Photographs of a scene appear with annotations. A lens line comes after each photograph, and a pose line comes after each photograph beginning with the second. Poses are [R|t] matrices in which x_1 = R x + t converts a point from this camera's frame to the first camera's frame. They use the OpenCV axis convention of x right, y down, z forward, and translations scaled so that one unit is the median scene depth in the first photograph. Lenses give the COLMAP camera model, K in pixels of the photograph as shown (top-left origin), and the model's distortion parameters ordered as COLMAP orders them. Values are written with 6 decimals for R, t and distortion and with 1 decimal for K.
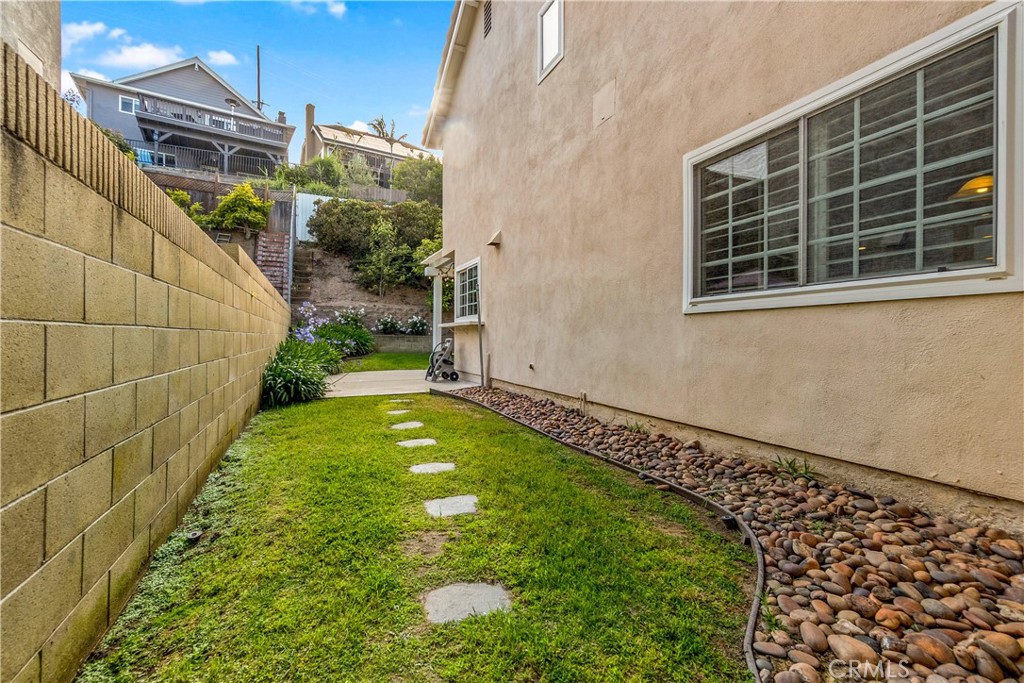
lens RADIAL K [[442.5, 0, 510.6], [0, 442.5, 340.1], [0, 0, 1]] dist [-0.006509, -0.000073]
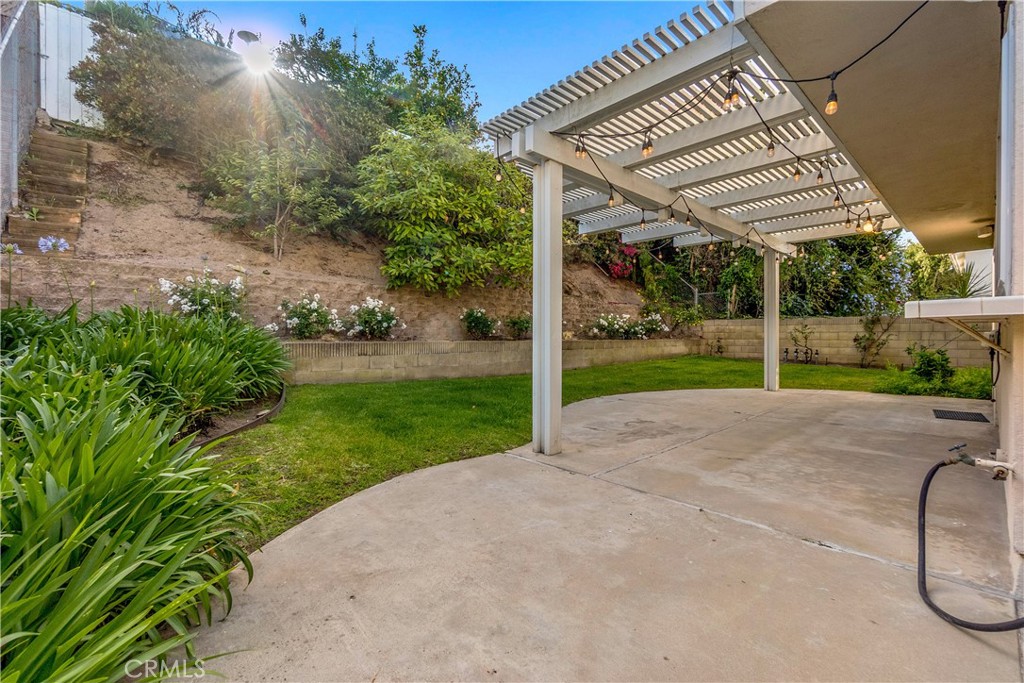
lens RADIAL K [[442.5, 0, 514.3], [0, 442.5, 338.4], [0, 0, 1]] dist [-0.006509, -0.000073]
pose [[0.948619, -0.010250, 0.316254, -0.207688], [0.008766, 0.999943, 0.006114, -0.013501], [-0.316299, -0.003028, 0.948655, 0.496540]]
